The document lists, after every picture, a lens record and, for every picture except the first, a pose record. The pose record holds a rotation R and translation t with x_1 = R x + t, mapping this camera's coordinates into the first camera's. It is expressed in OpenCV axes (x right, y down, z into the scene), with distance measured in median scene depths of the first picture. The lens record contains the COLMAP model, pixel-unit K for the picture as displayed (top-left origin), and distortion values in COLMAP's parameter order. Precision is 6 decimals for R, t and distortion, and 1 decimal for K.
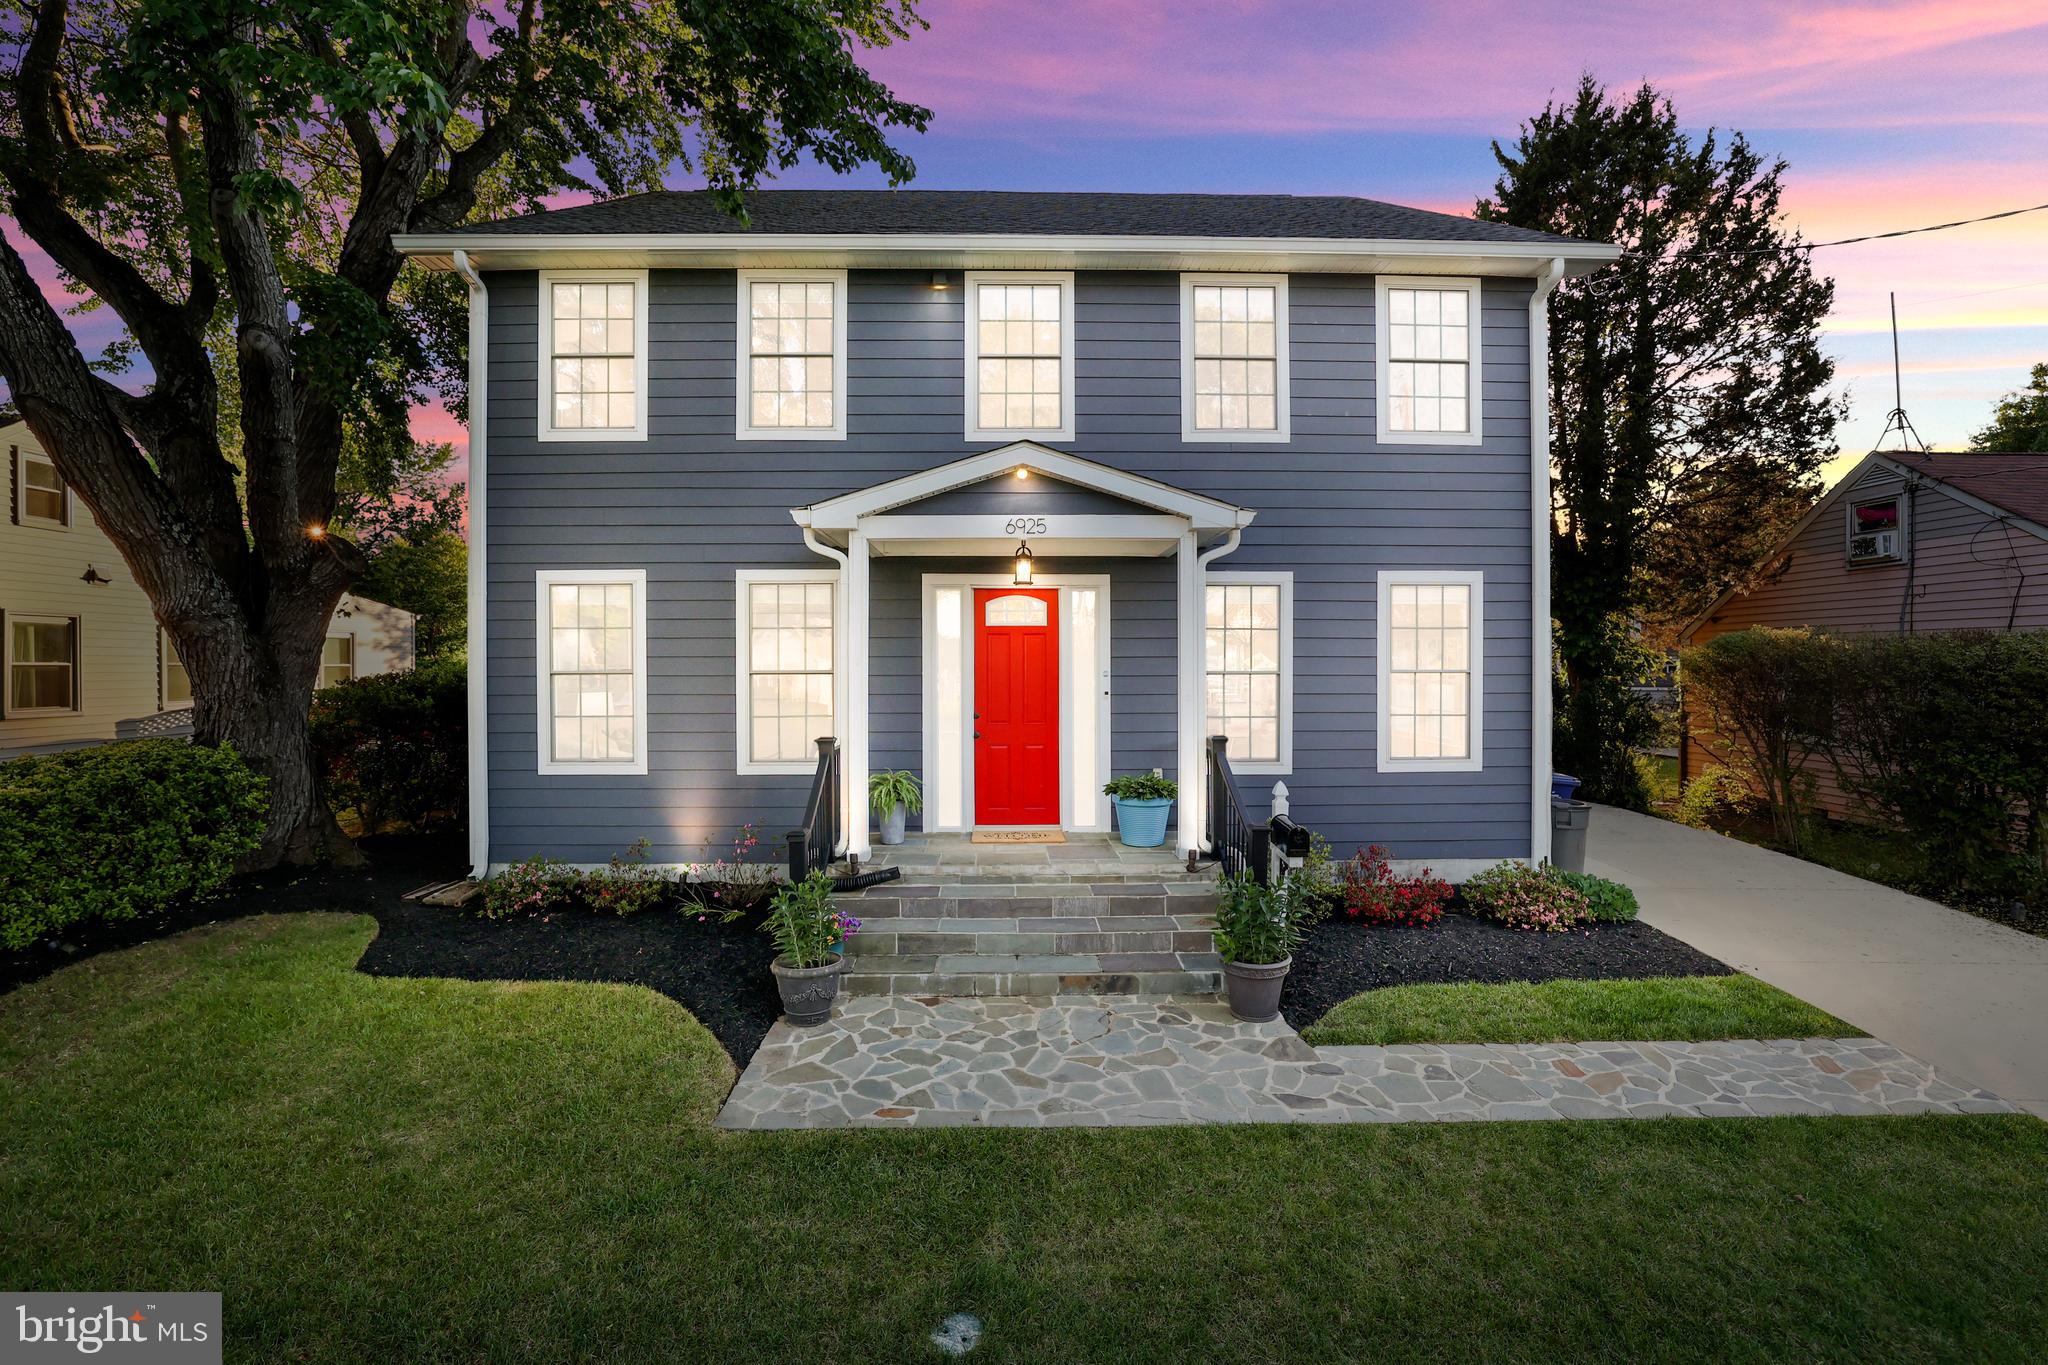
lens RADIAL K [[881.9, 0, 1010.9], [0, 881.9, 675.0], [0, 0, 1]] dist [-0.022884, 0.000103]
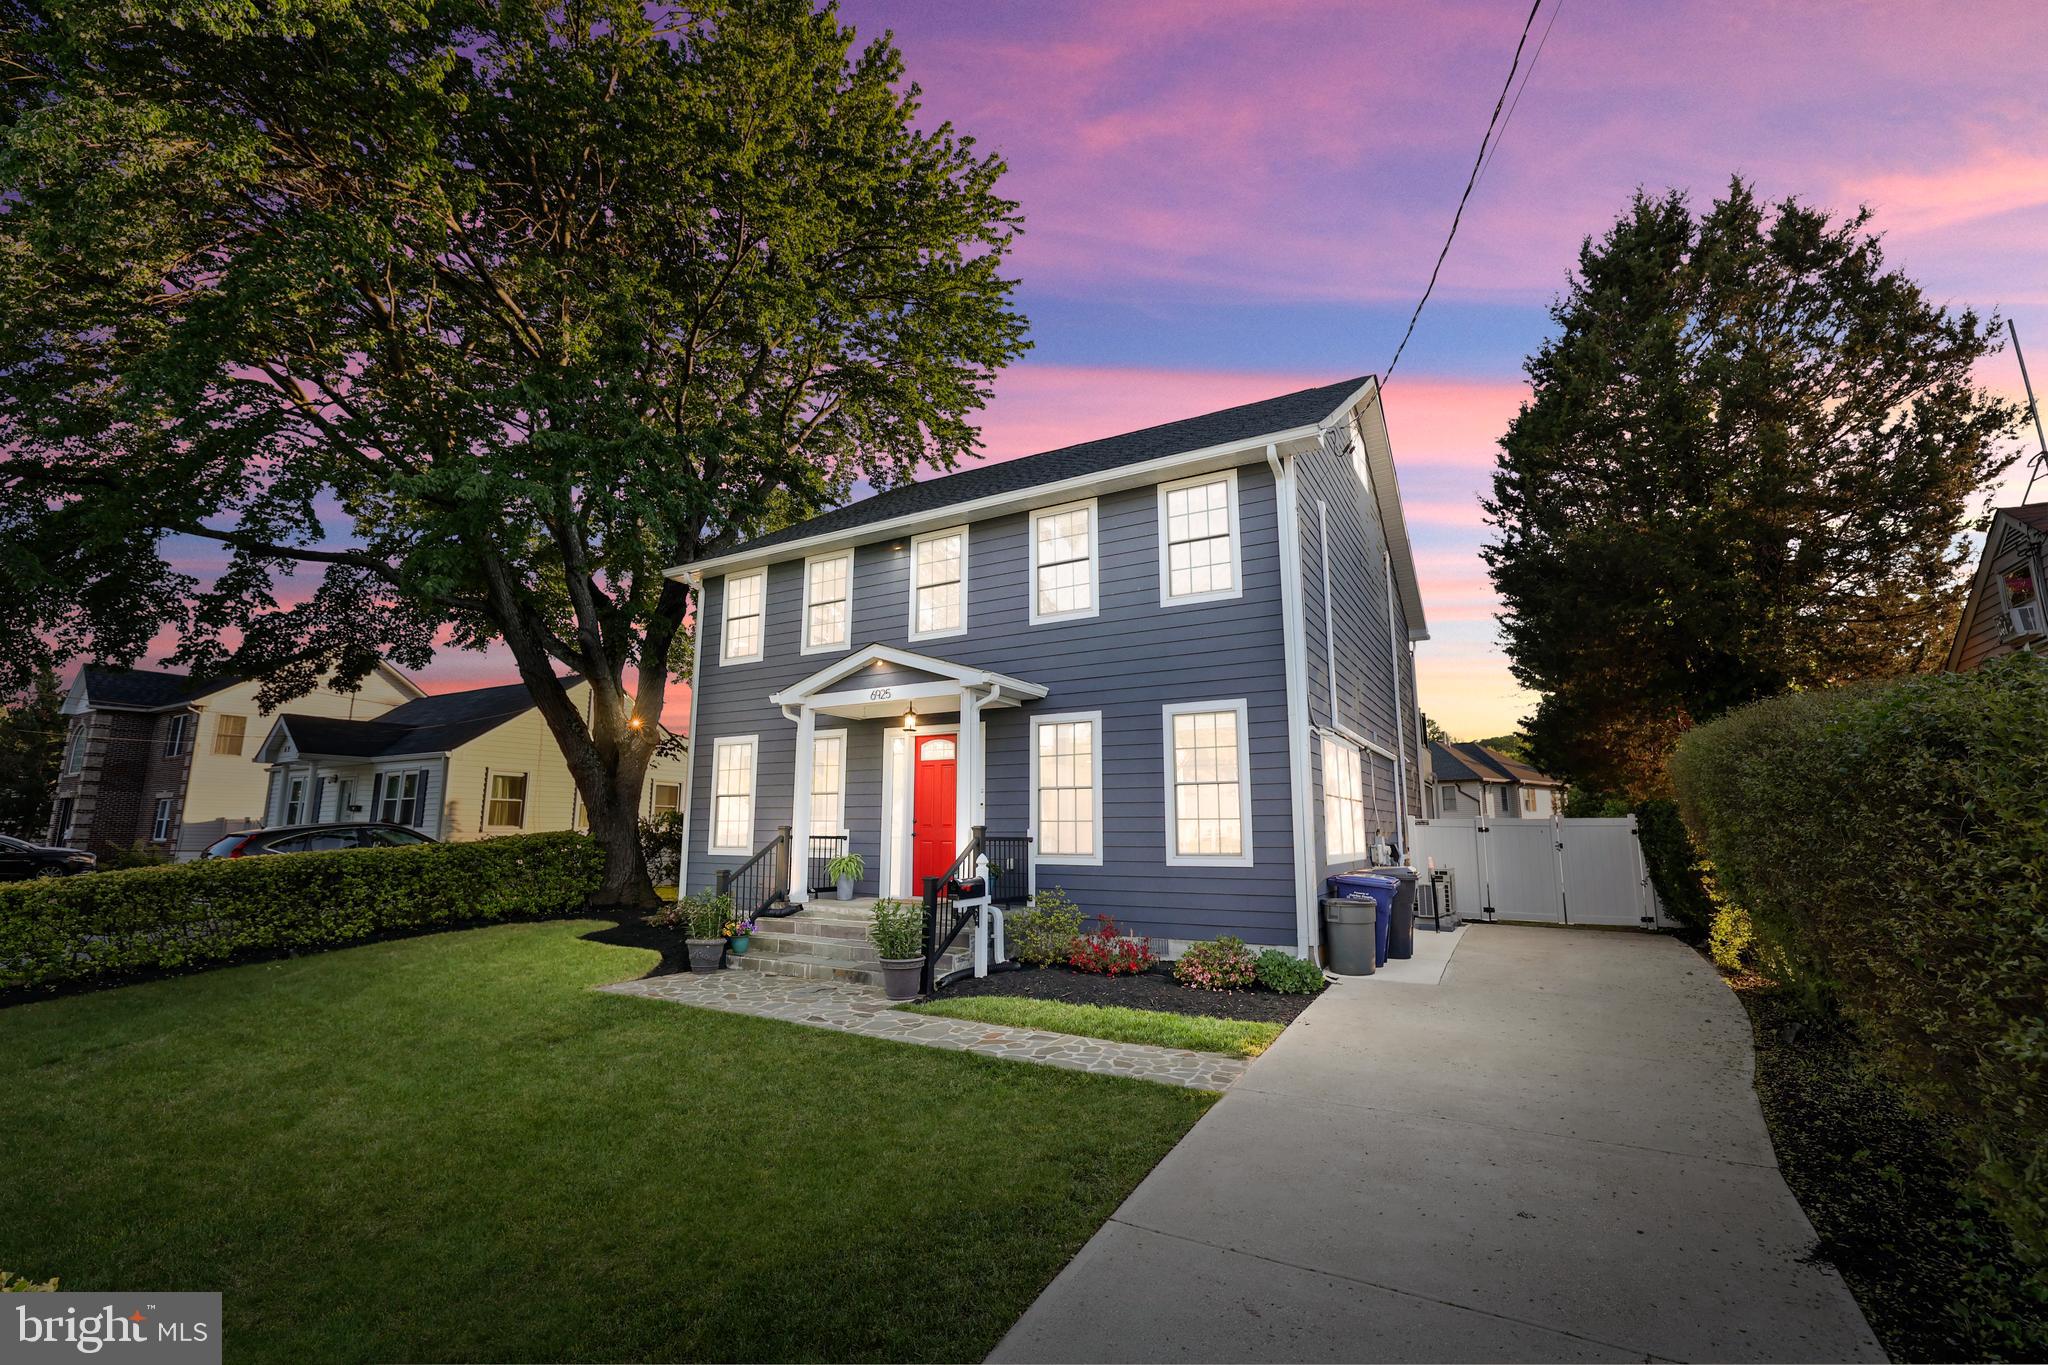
lens RADIAL K [[879.8, 0, 1024.0], [0, 879.8, 682.5], [0, 0, 1]] dist [-0.022864, -0.000012]
pose [[0.866946, -0.086465, -0.490845, 0.868669], [-0.005992, 0.982957, -0.183736, 0.085054], [0.498366, 0.162230, 0.851653, -0.193555]]
